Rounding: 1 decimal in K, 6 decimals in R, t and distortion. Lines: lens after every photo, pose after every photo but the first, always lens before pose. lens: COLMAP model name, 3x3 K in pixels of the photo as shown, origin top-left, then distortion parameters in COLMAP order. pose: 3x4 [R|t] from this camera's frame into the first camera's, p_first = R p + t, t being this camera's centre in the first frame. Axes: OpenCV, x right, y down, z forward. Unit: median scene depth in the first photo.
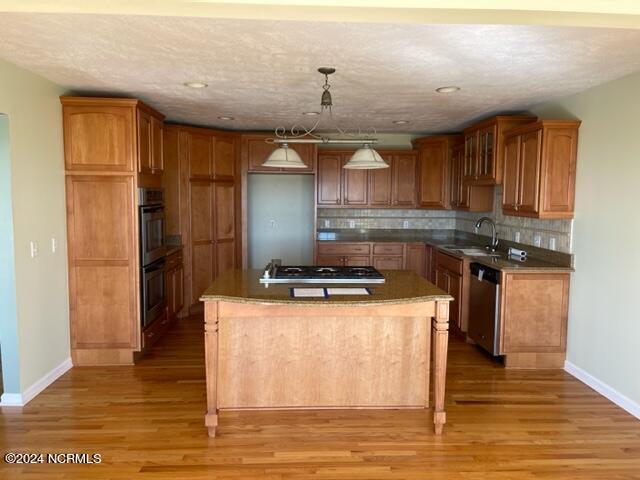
lens RADIAL K [[485.8, 0, 320.0], [0, 485.8, 240.0], [0, 0, 1]] dist [0.002315, 0.000992]
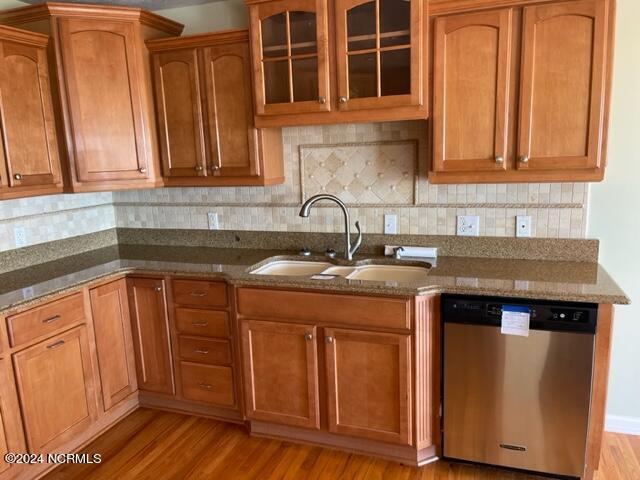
lens RADIAL K [[485.8, 0, 320.0], [0, 485.8, 240.0], [0, 0, 1]] dist [0.002315, 0.000992]
pose [[0.393338, -0.190630, 0.899414, -0.077778], [0.126707, 0.980173, 0.152334, -0.058328], [-0.910621, 0.054043, 0.409693, 0.631089]]
